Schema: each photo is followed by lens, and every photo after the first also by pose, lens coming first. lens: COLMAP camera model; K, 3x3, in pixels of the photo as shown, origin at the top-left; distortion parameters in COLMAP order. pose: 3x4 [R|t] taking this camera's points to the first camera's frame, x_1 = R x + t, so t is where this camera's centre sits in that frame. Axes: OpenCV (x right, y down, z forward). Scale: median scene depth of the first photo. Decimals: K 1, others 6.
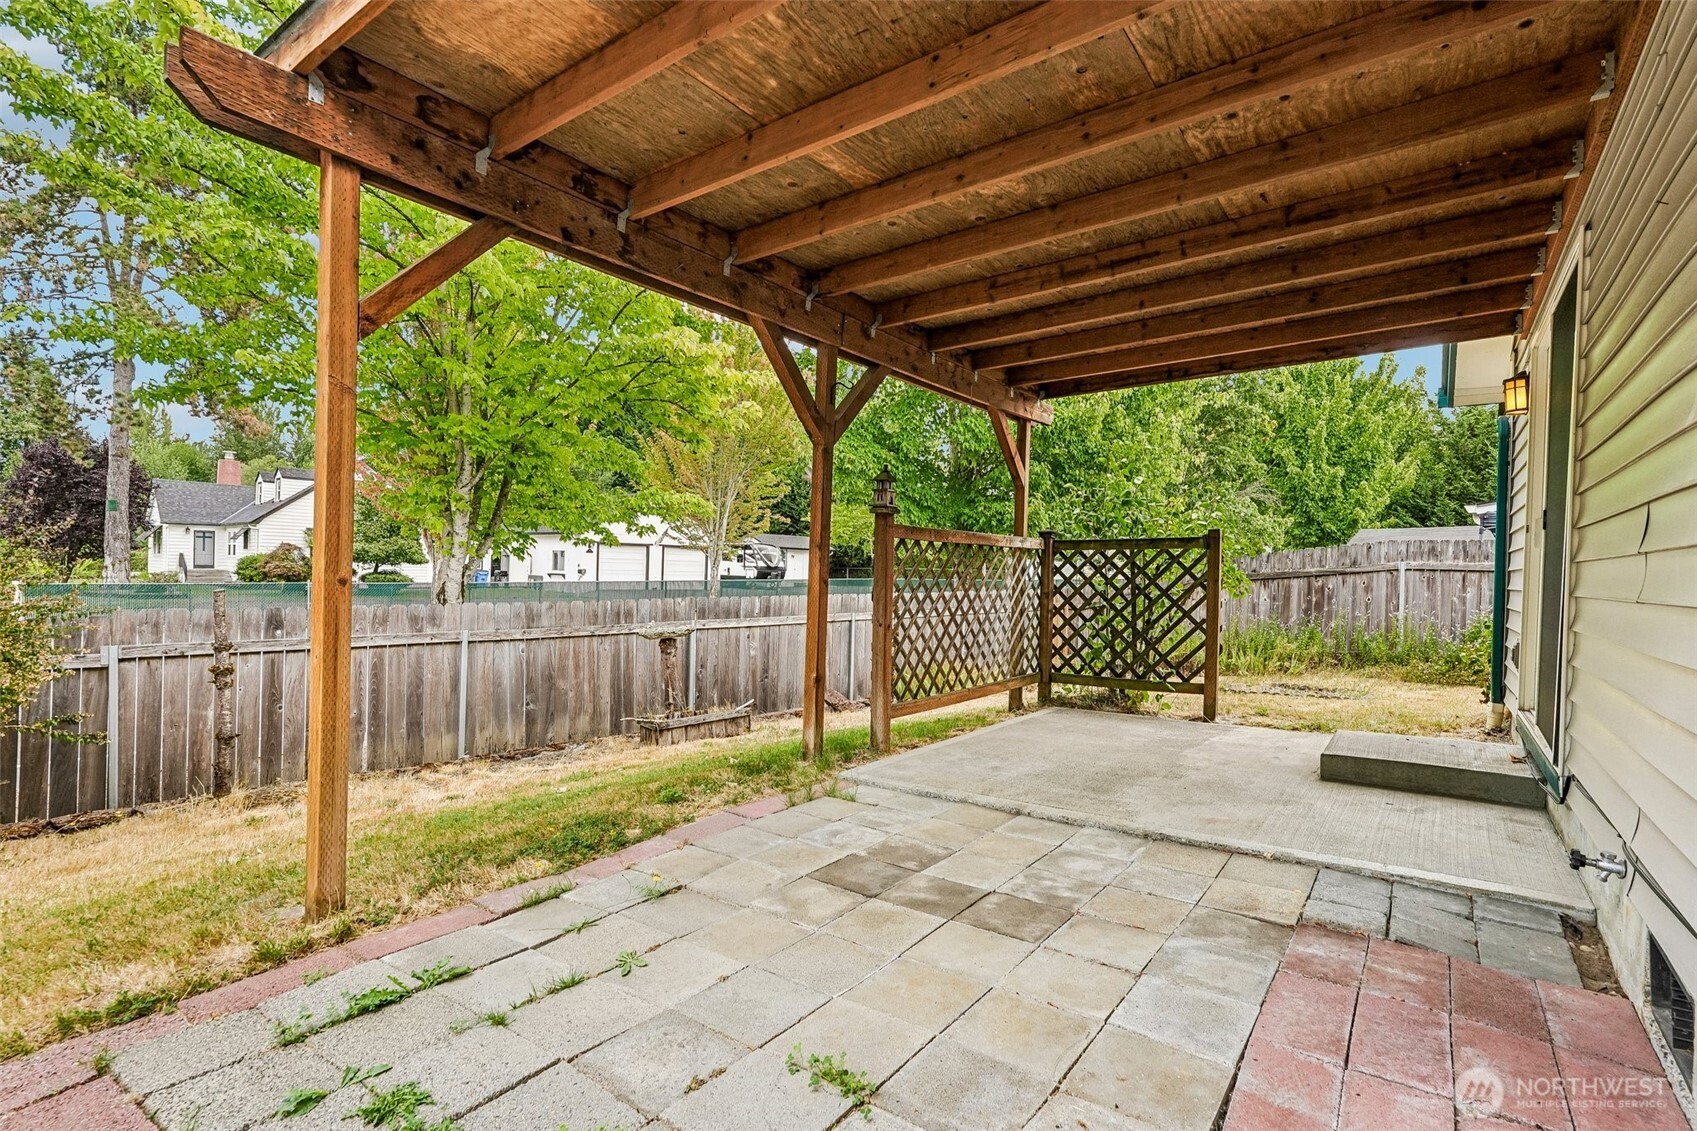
lens RADIAL K [[828.4, 0, 851.6], [0, 828.4, 603.4], [0, 0, 1]] dist [-0.000339, 0.000083]
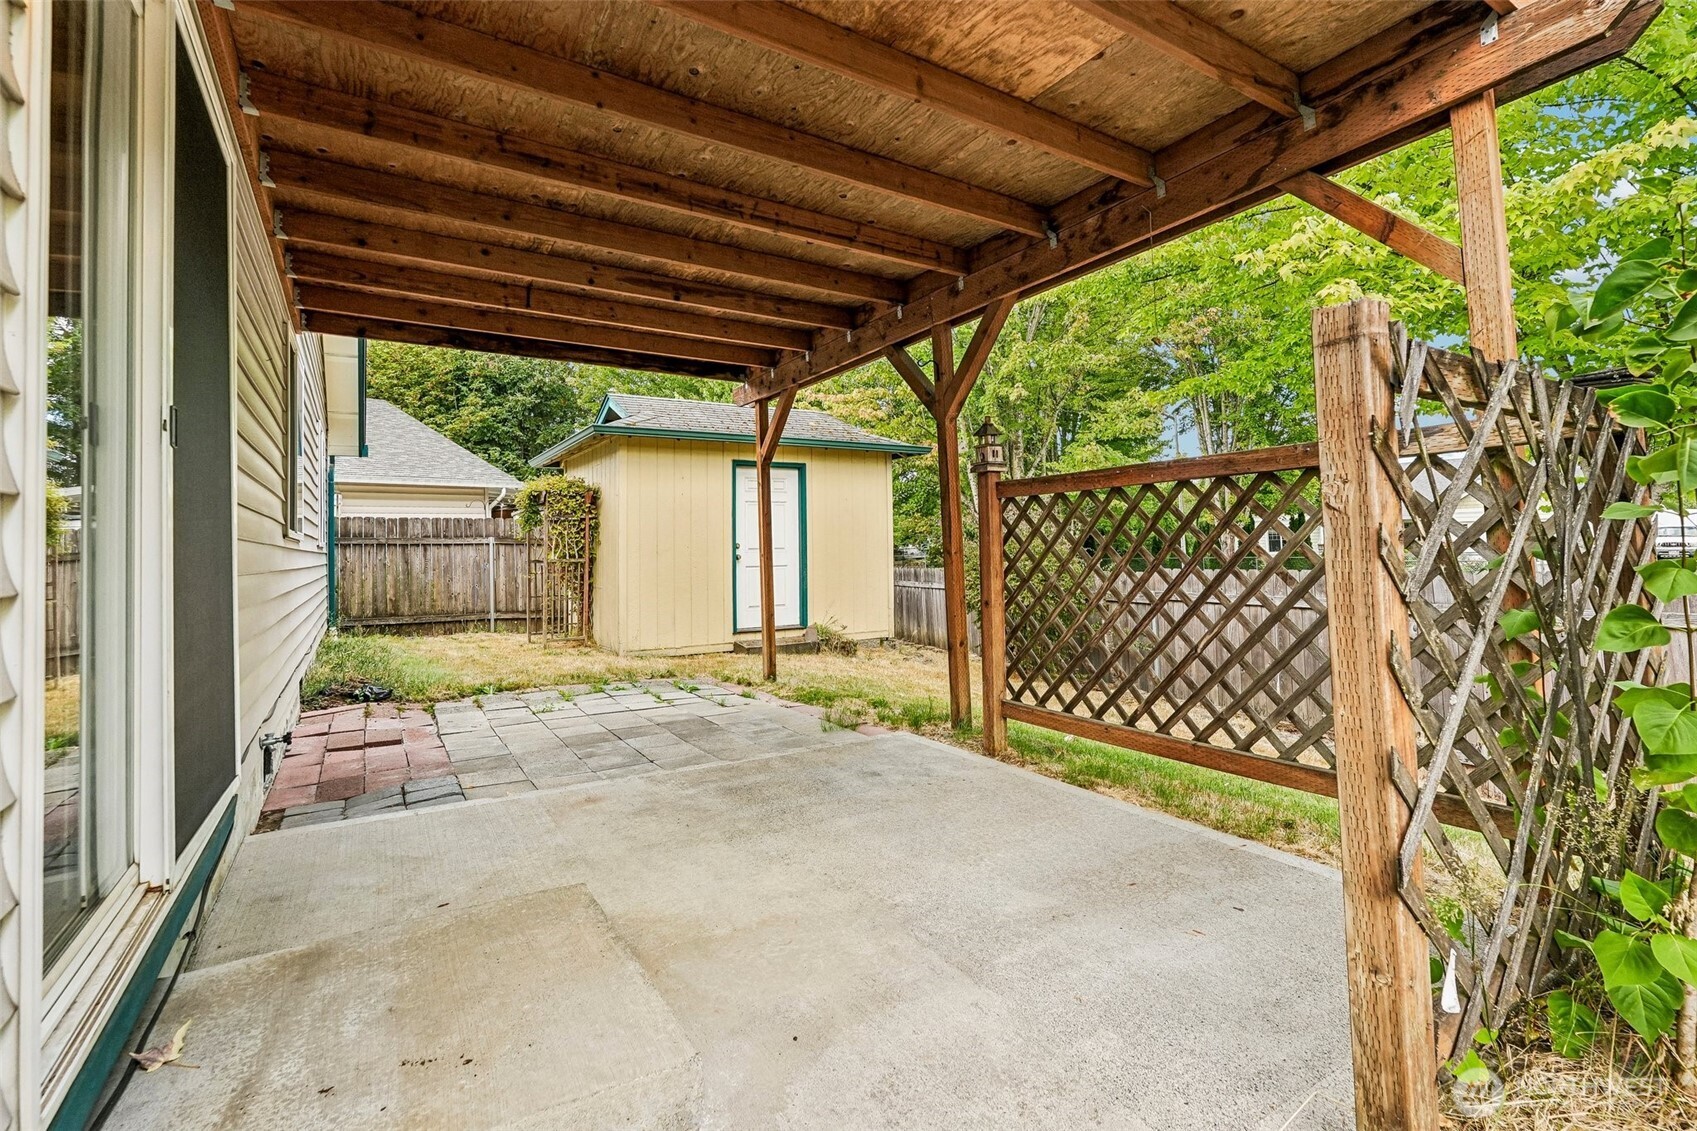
lens RADIAL K [[761.4, 0, 848.5], [0, 761.4, 561.7], [0, 0, 1]] dist [-0.015801, 0.000200]
pose [[-0.378064, 0.007747, -0.925747, 0.940944], [-0.011986, 0.999840, 0.013262, -0.030046], [0.925702, 0.016110, -0.377911, 1.322473]]
